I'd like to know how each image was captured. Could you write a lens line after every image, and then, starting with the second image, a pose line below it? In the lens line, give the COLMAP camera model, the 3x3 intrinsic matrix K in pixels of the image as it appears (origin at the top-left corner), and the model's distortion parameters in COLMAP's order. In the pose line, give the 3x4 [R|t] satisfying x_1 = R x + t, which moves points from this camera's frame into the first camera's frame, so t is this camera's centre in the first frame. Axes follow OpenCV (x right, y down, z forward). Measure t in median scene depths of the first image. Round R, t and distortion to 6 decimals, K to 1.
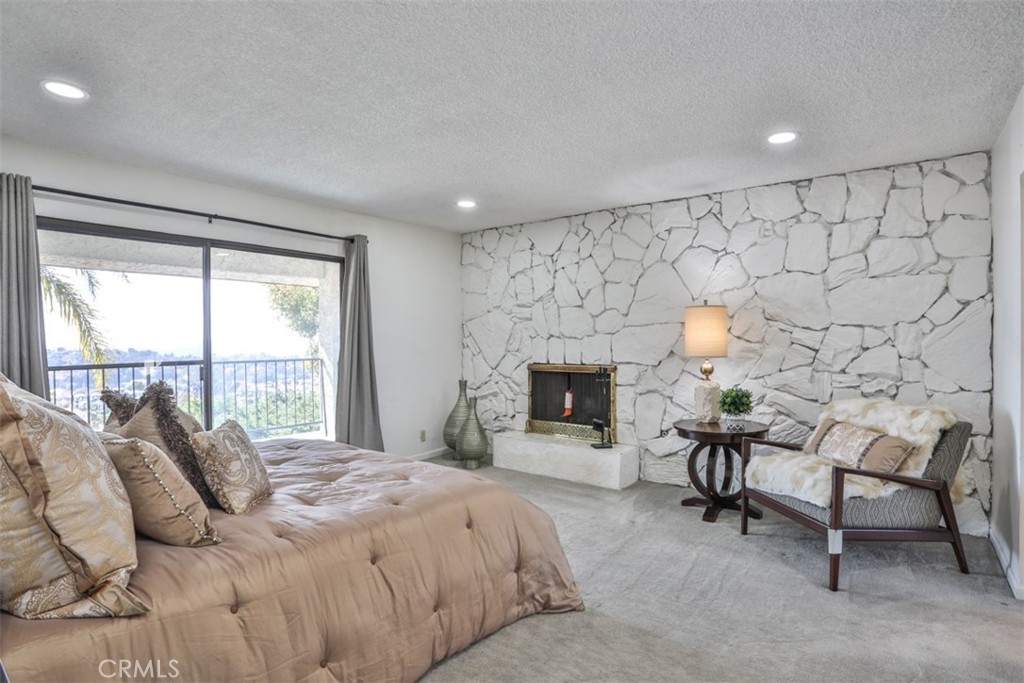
lens RADIAL K [[525.8, 0, 509.3], [0, 525.8, 340.4], [0, 0, 1]] dist [-0.073440, 0.032834]
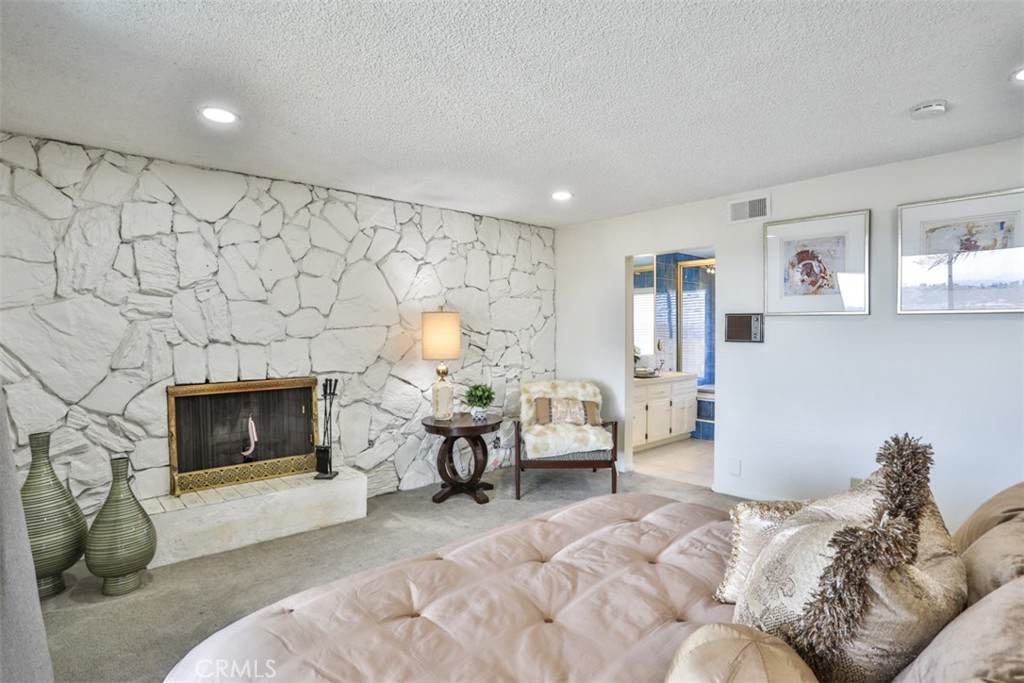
lens RADIAL K [[525.8, 0, 509.3], [0, 525.8, 340.4], [0, 0, 1]] dist [-0.073440, 0.032834]
pose [[0.183001, -0.016191, 0.982979, -0.568108], [0.007435, 0.999859, 0.015085, -0.019567], [-0.983085, 0.004548, 0.183095, 0.570997]]
